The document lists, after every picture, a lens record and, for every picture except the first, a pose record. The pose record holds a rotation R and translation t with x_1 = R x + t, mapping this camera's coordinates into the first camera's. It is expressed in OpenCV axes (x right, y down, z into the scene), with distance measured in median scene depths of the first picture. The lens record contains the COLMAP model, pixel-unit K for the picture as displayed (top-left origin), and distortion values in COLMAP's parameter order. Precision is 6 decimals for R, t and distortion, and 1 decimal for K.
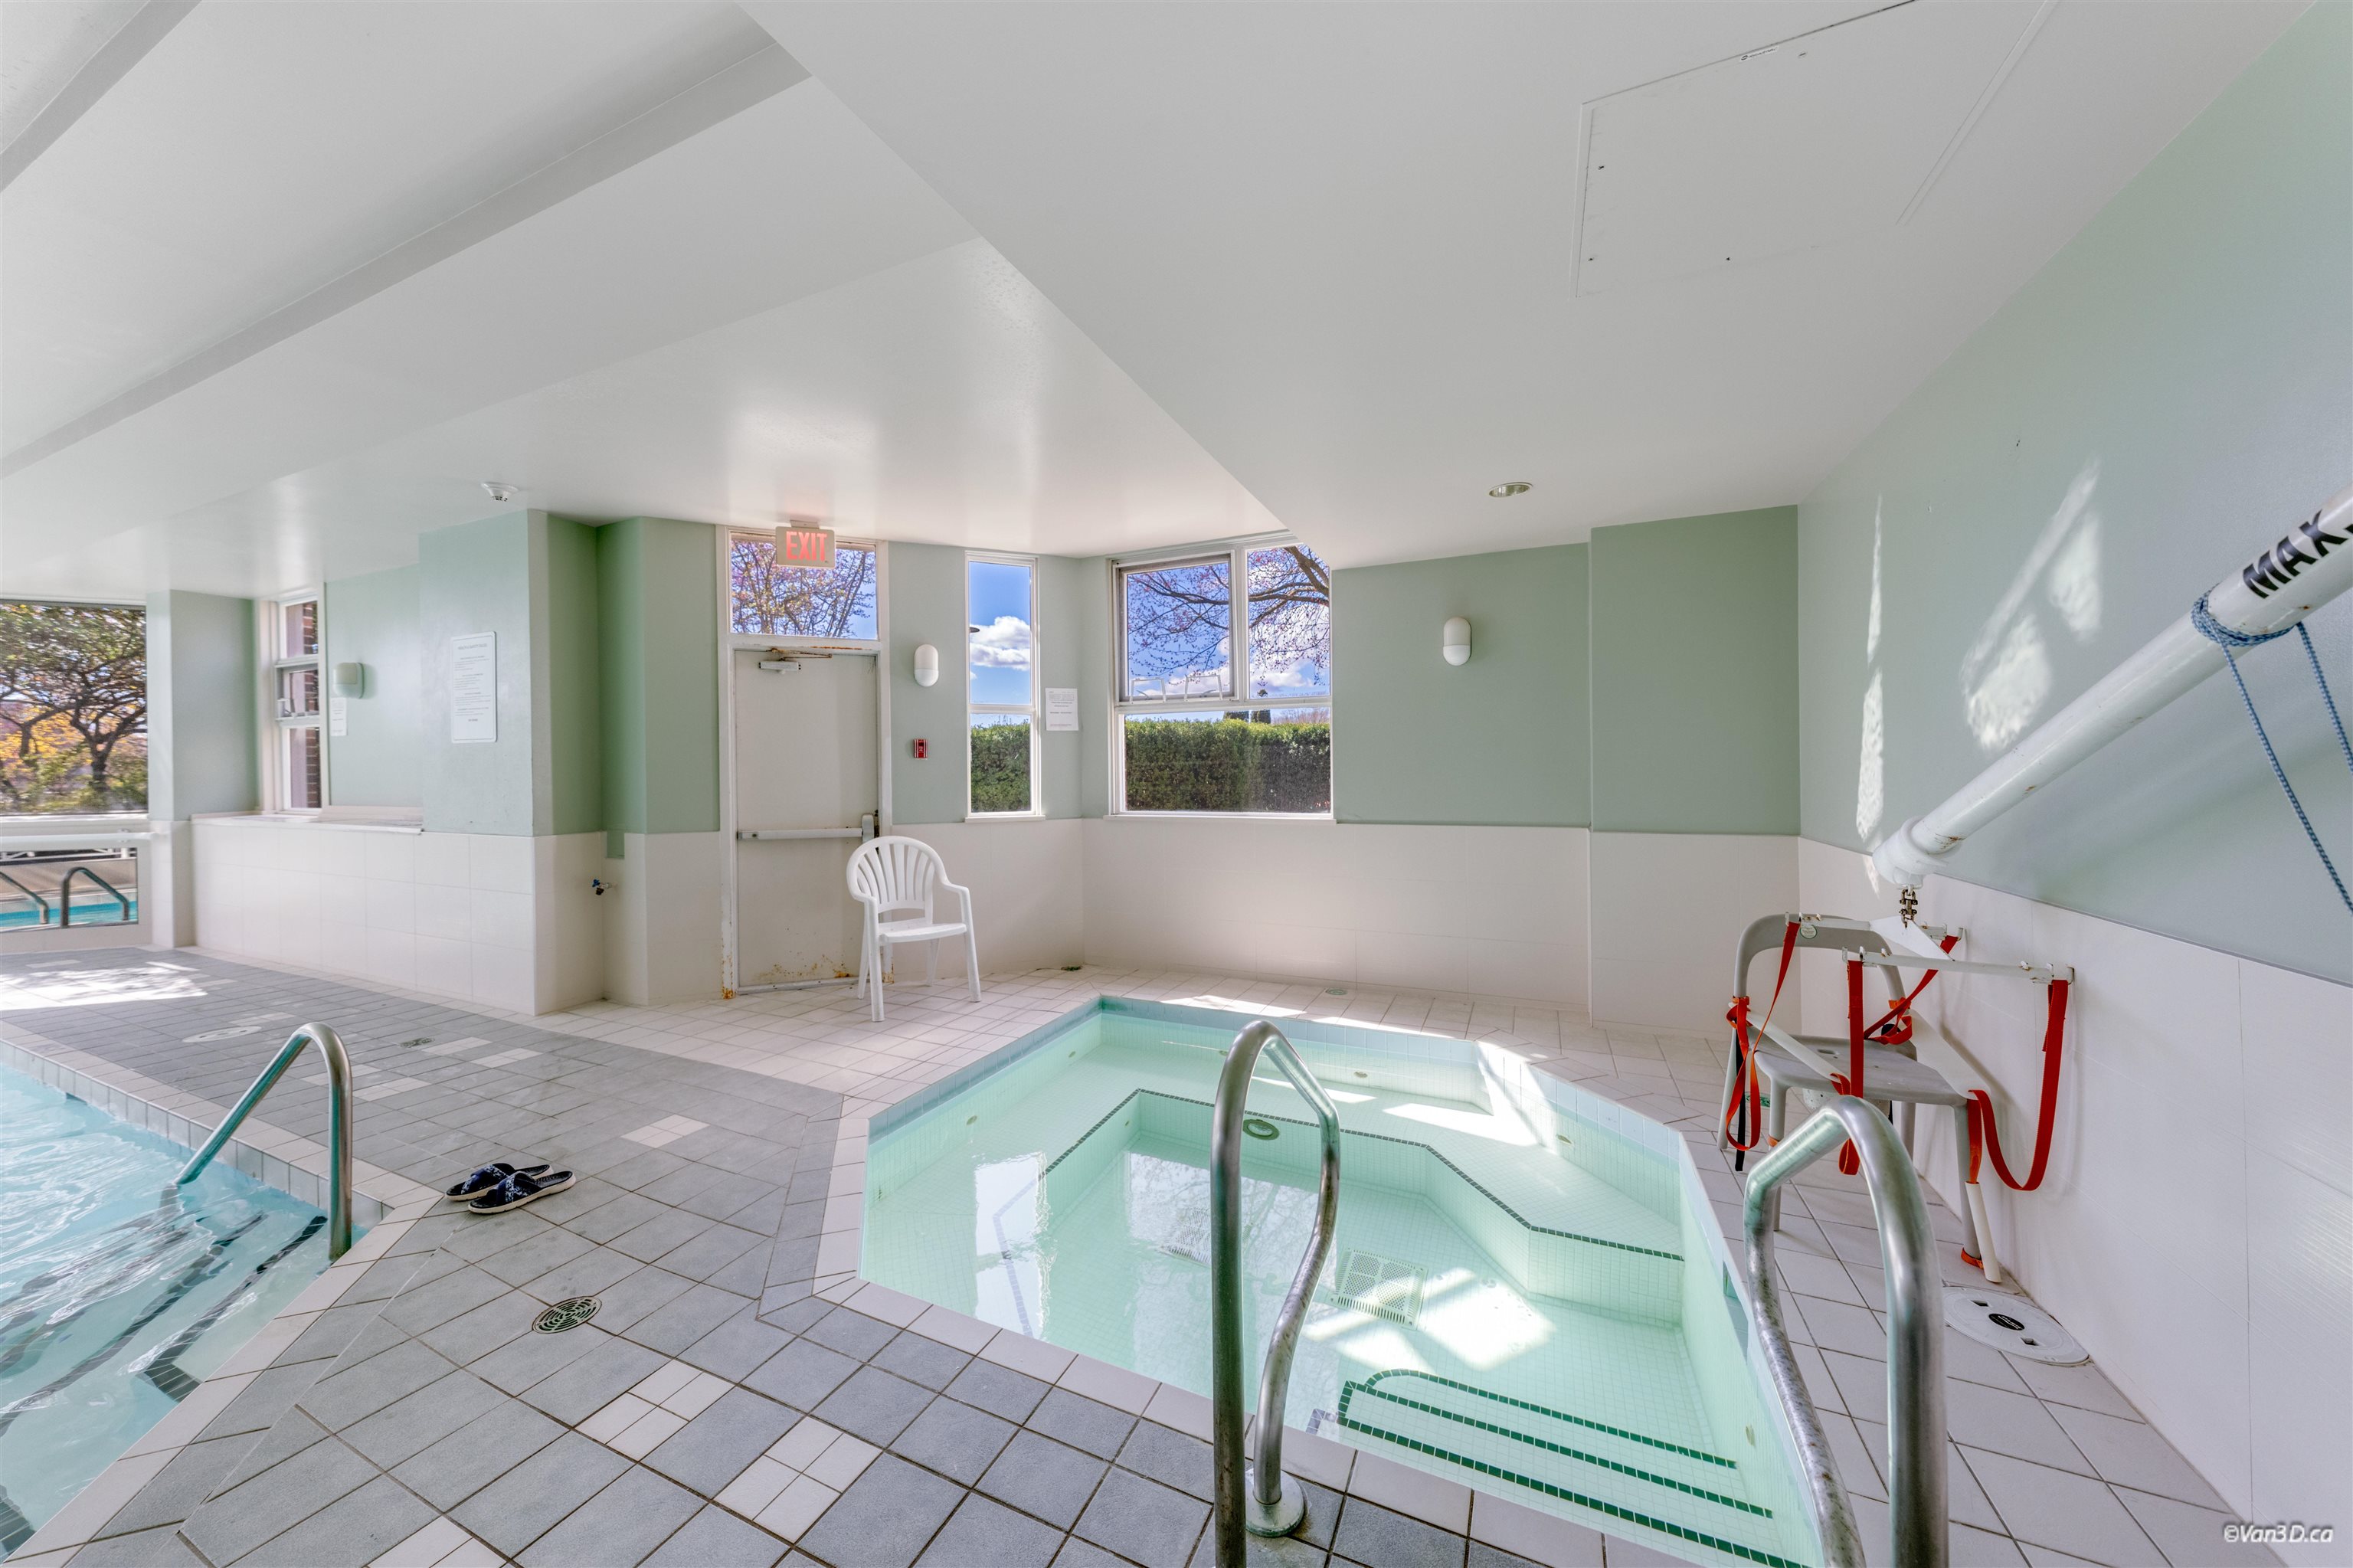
lens RADIAL K [[797.4, 0, 1180.6], [0, 797.4, 765.7], [0, 0, 1]] dist [0.008945, -0.002657]
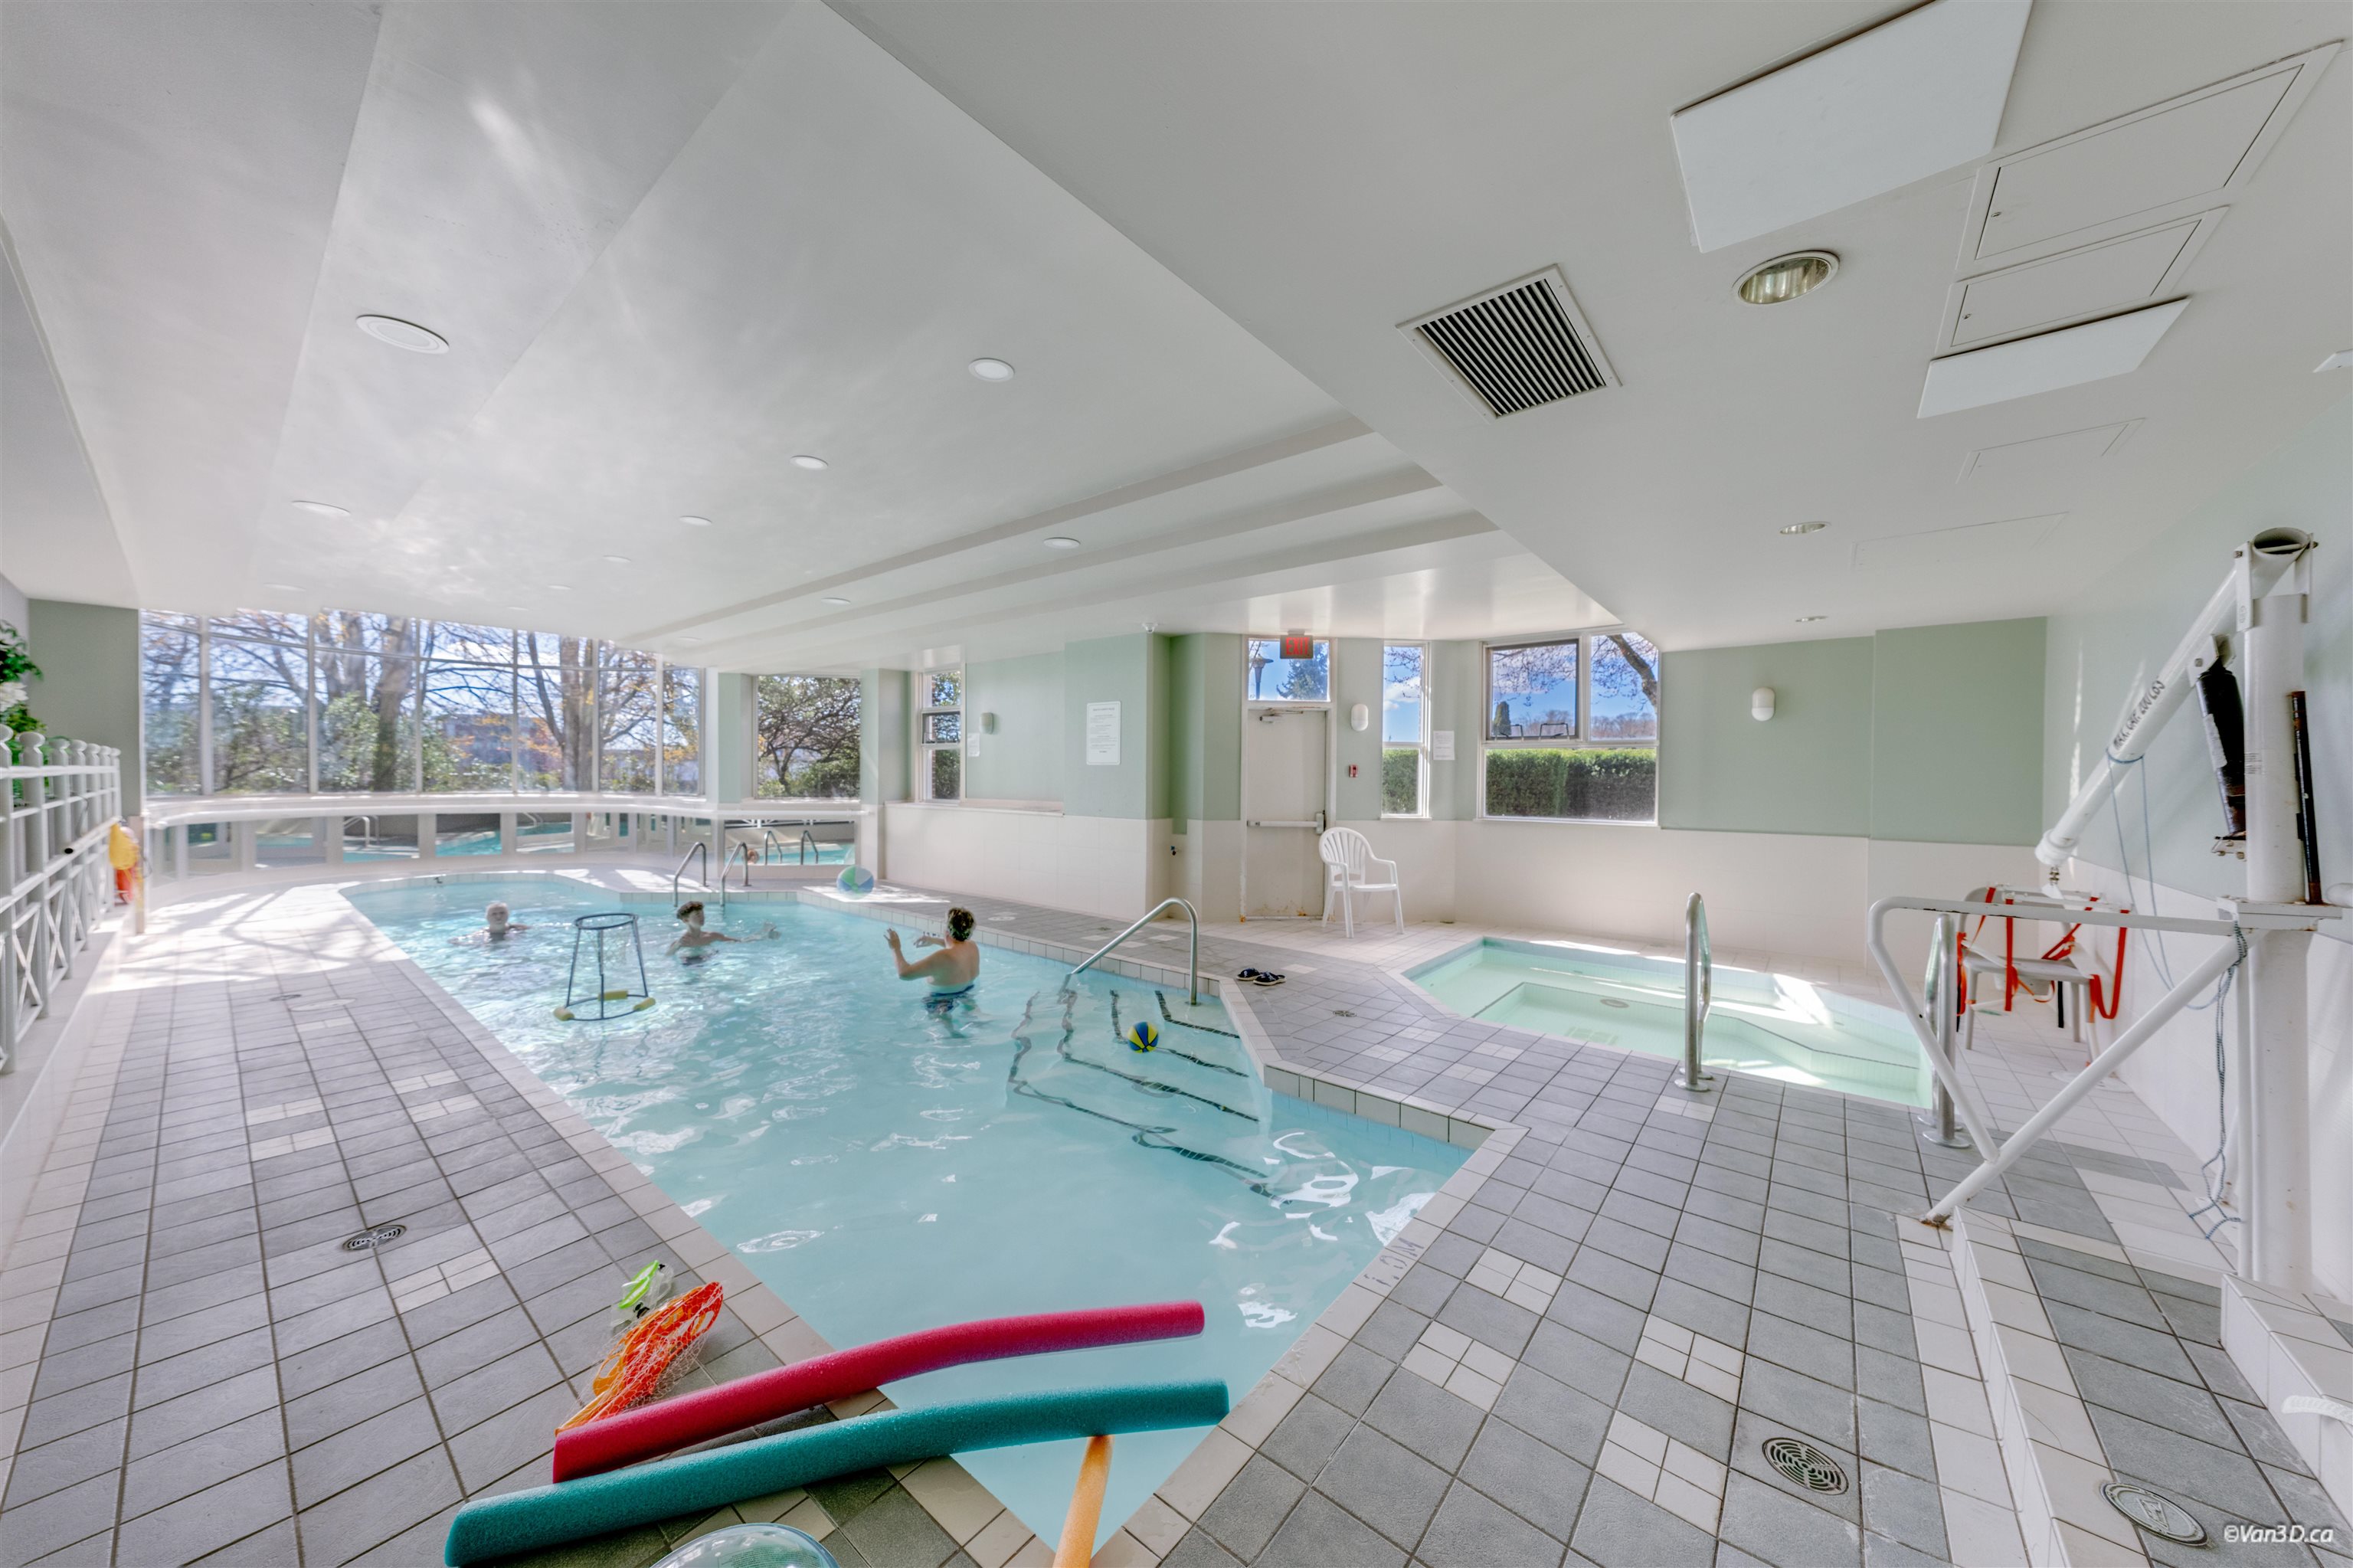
lens RADIAL K [[797.4, 0, 1180.6], [0, 797.4, 765.7], [0, 0, 1]] dist [0.008945, -0.002657]
pose [[0.963397, 0.012917, -0.267768, -0.250135], [-0.014632, 0.999883, -0.004411, -0.020465], [0.267680, 0.008168, 0.963473, -0.604566]]
